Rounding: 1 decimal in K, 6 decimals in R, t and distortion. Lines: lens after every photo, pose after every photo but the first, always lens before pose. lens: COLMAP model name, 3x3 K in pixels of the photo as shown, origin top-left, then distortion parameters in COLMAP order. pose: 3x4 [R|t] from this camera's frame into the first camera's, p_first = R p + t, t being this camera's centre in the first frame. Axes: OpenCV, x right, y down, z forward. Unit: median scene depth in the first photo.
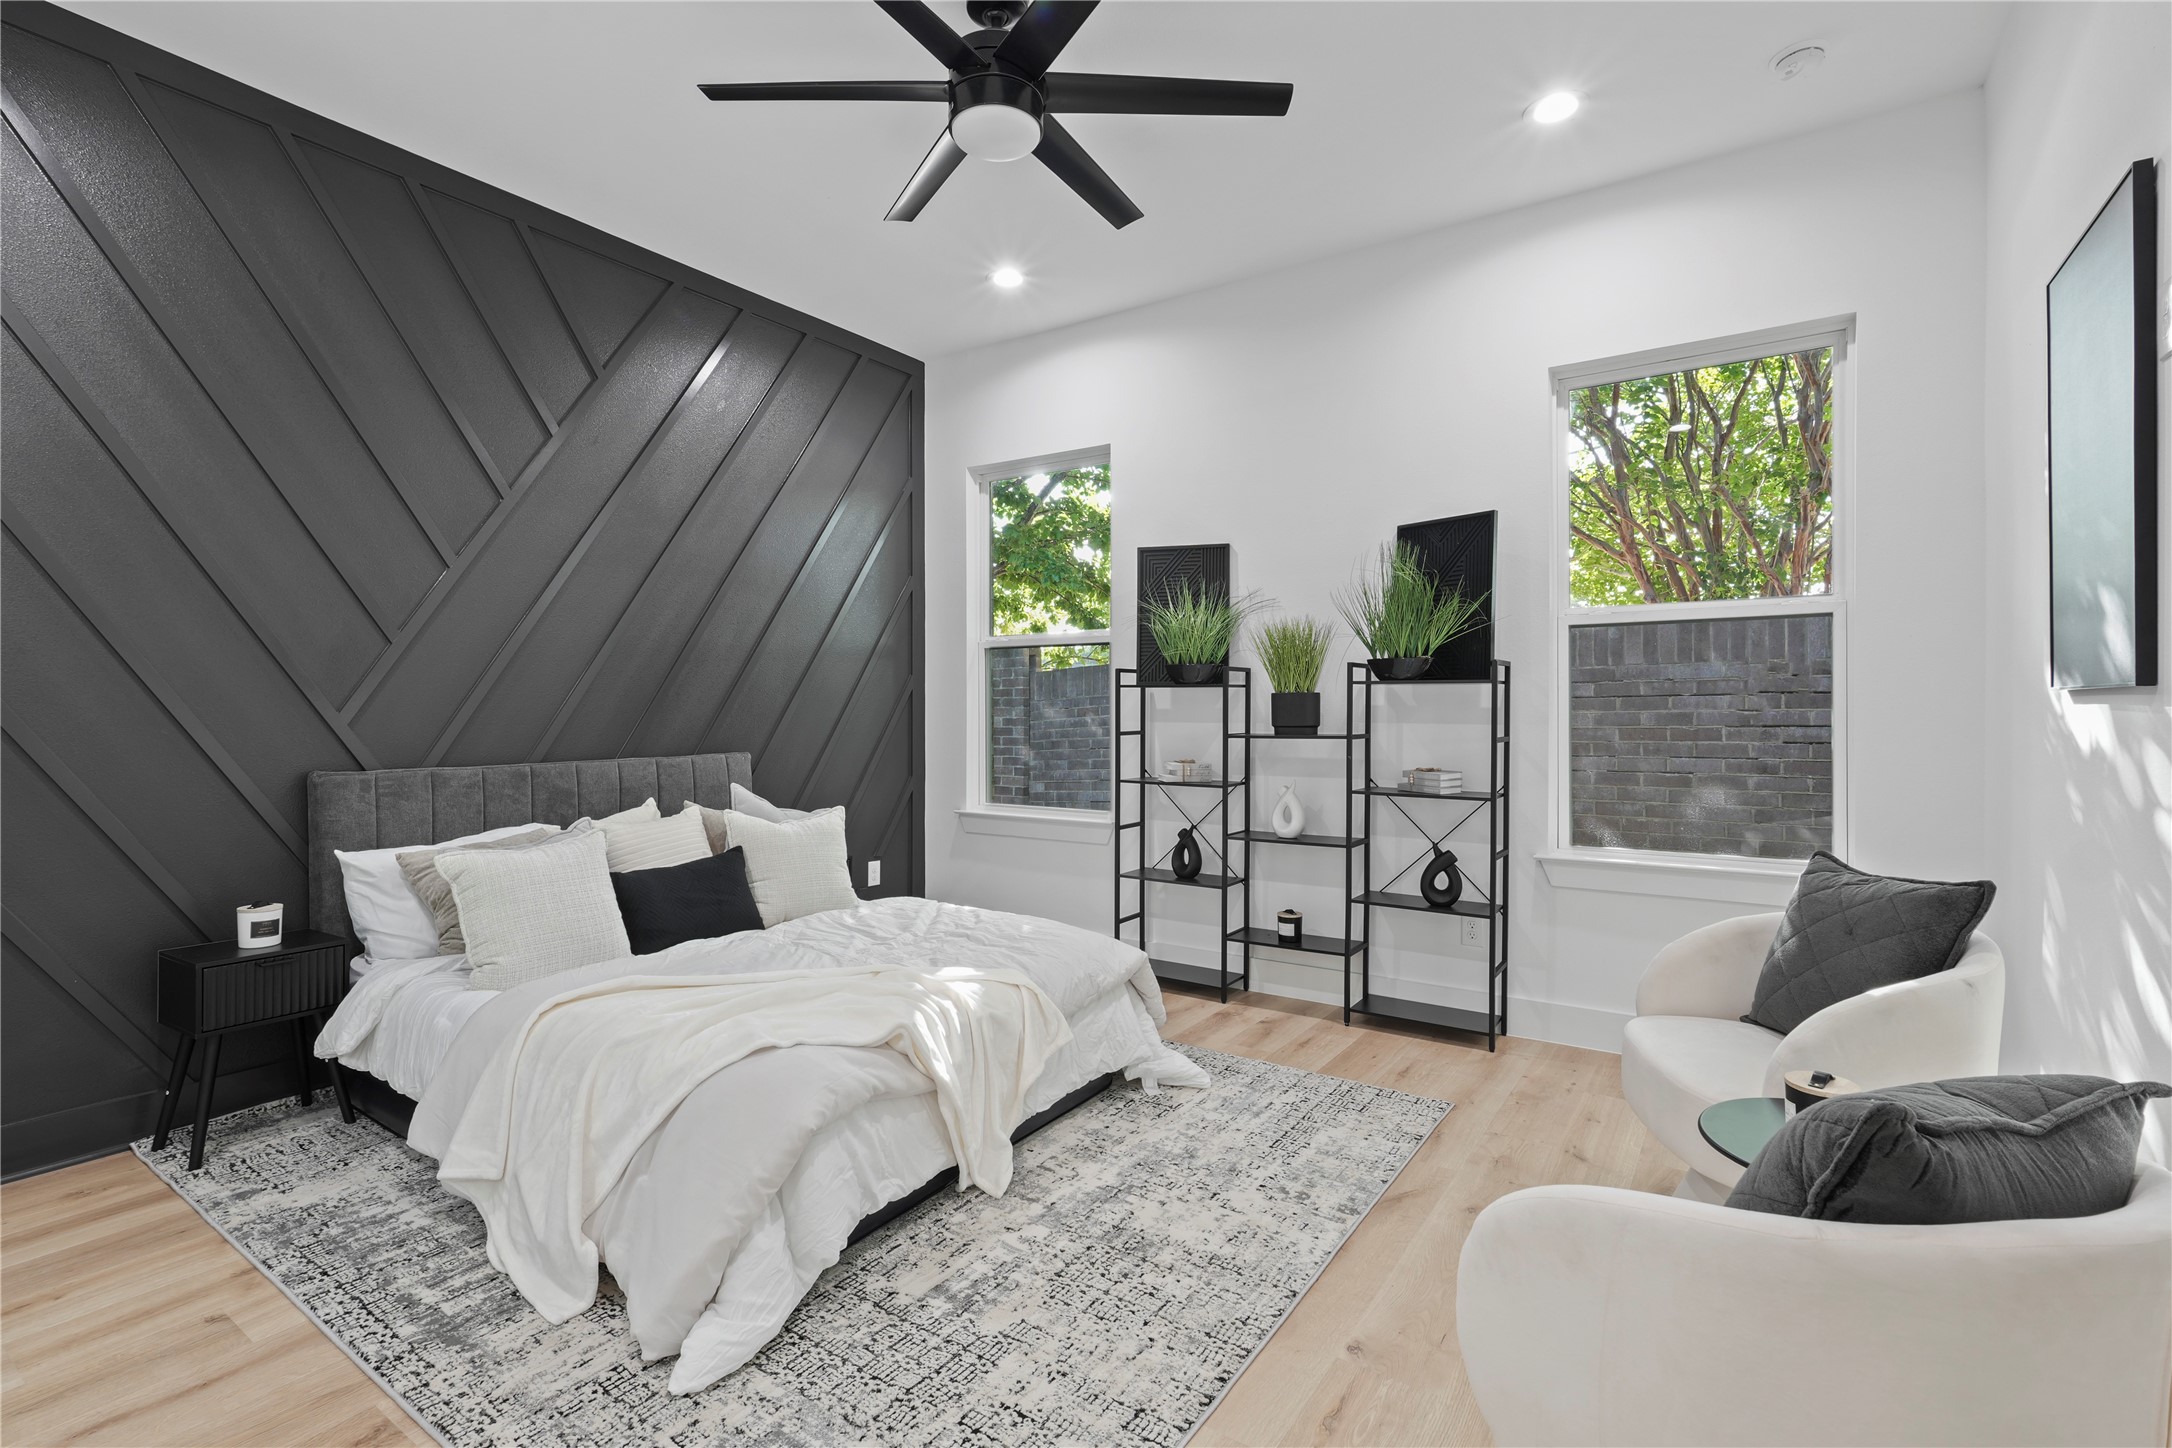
lens RADIAL K [[1003.7, 0, 1074.6], [0, 1003.7, 718.8], [0, 0, 1]] dist [-0.009033, -0.000242]
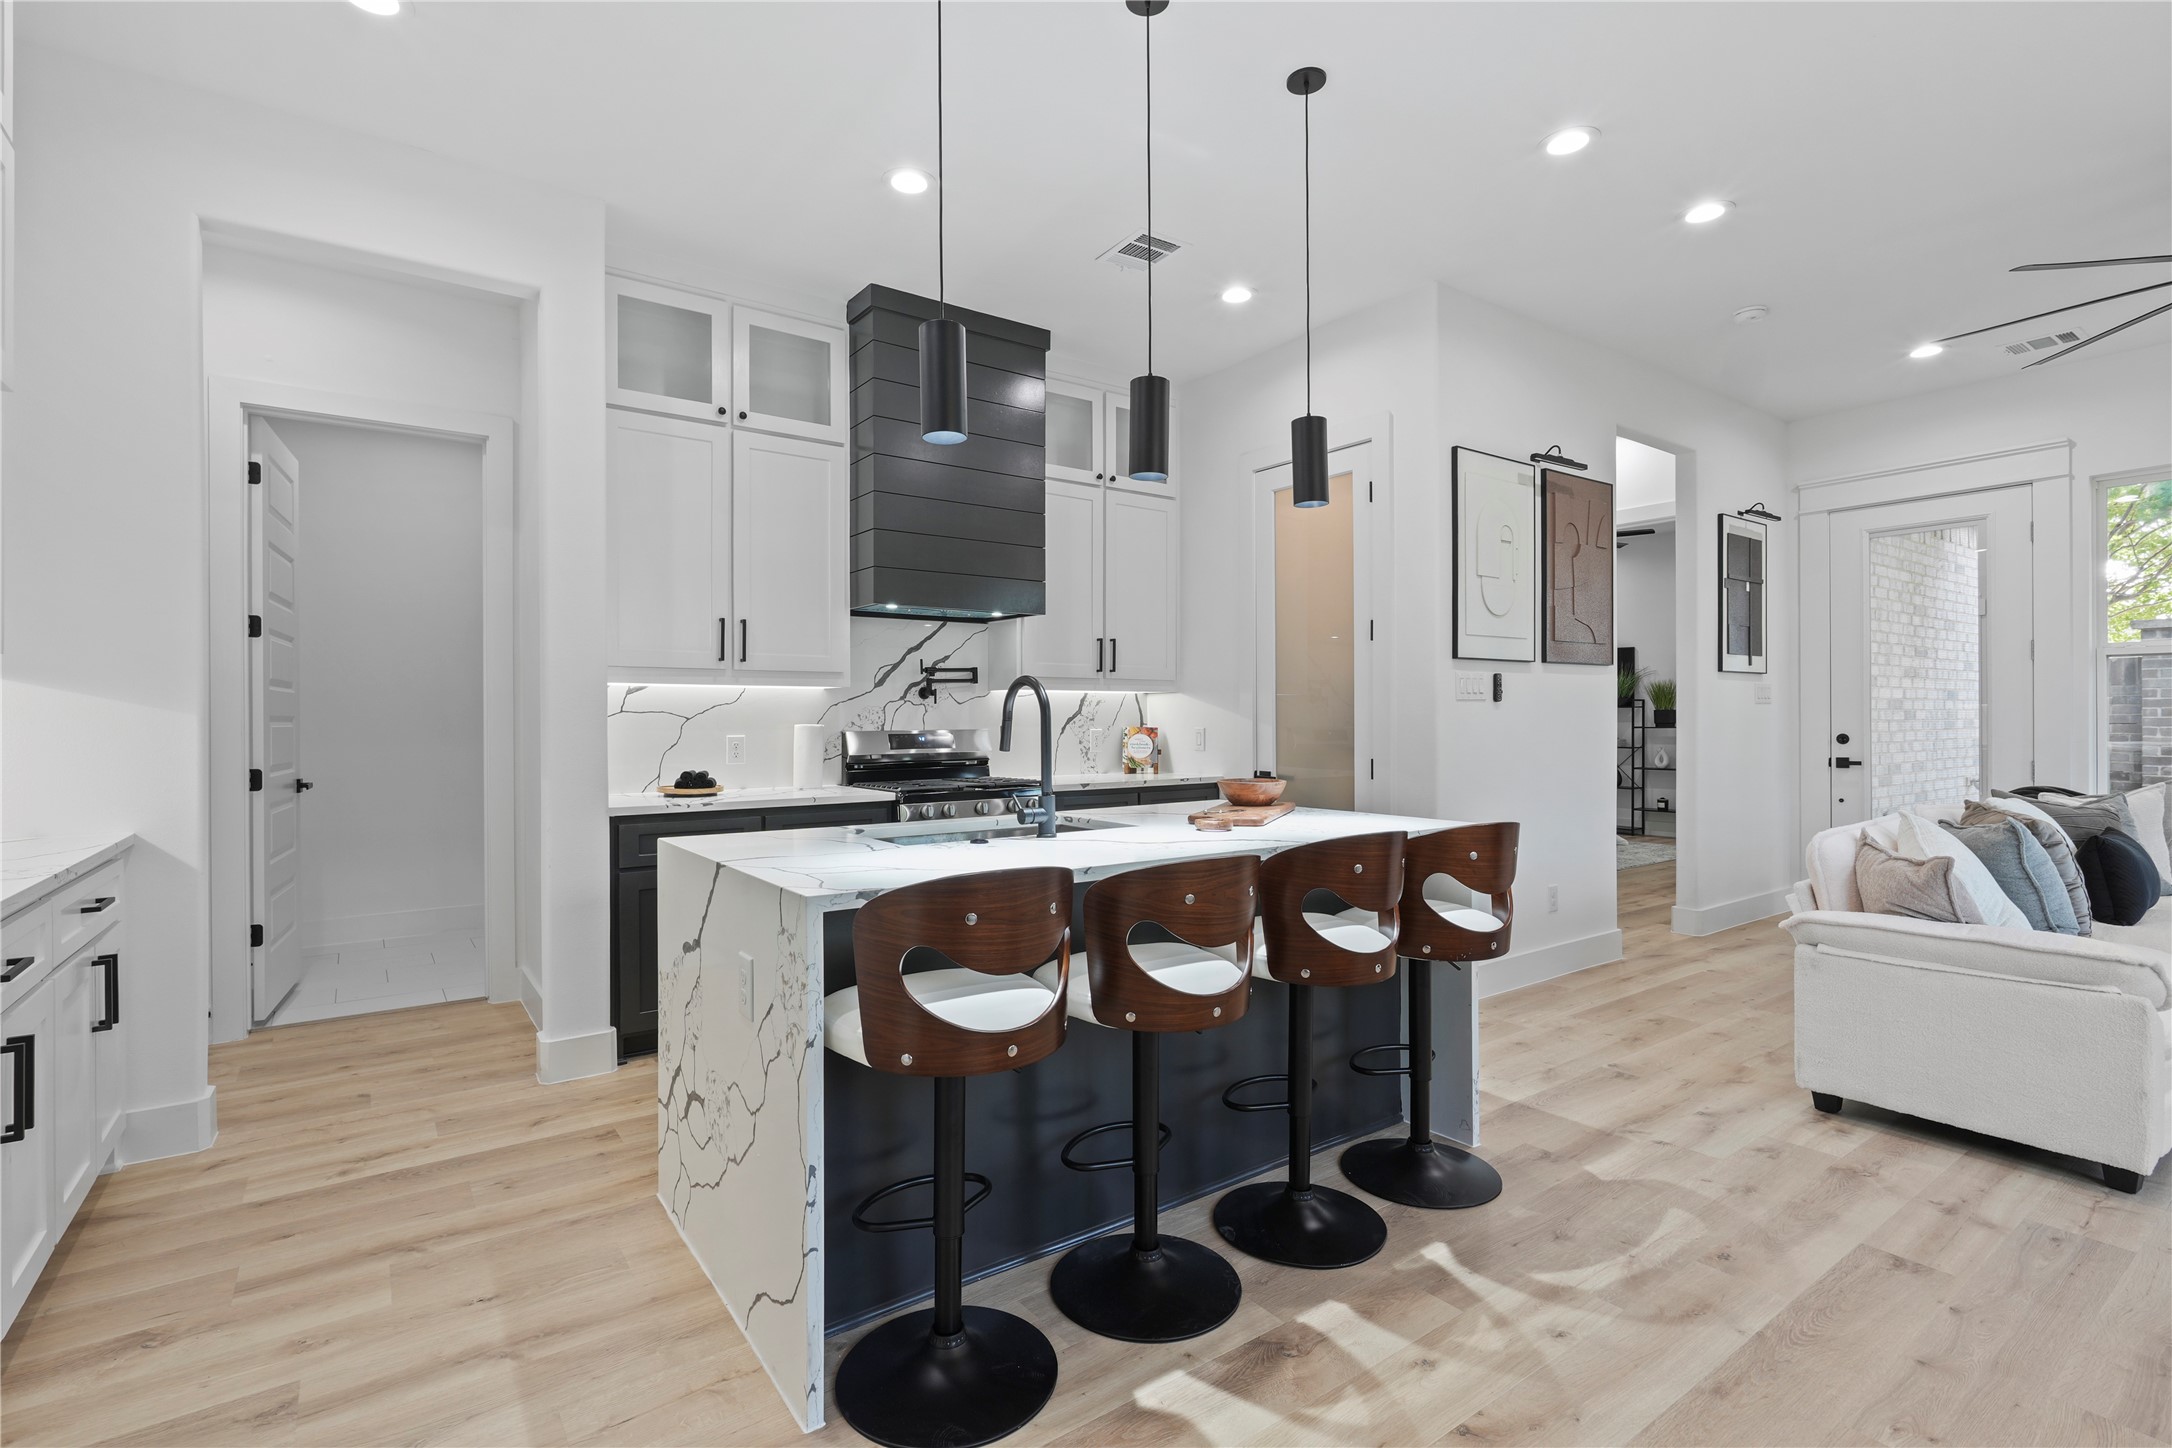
lens RADIAL K [[1003.7, 0, 1074.6], [0, 1003.7, 718.8], [0, 0, 1]] dist [-0.009033, -0.000242]
pose [[0.938573, -0.000937, -0.345080, -0.284754], [-0.005301, 0.999839, -0.017132, 0.045066], [0.345041, 0.017909, 0.938417, -1.754616]]
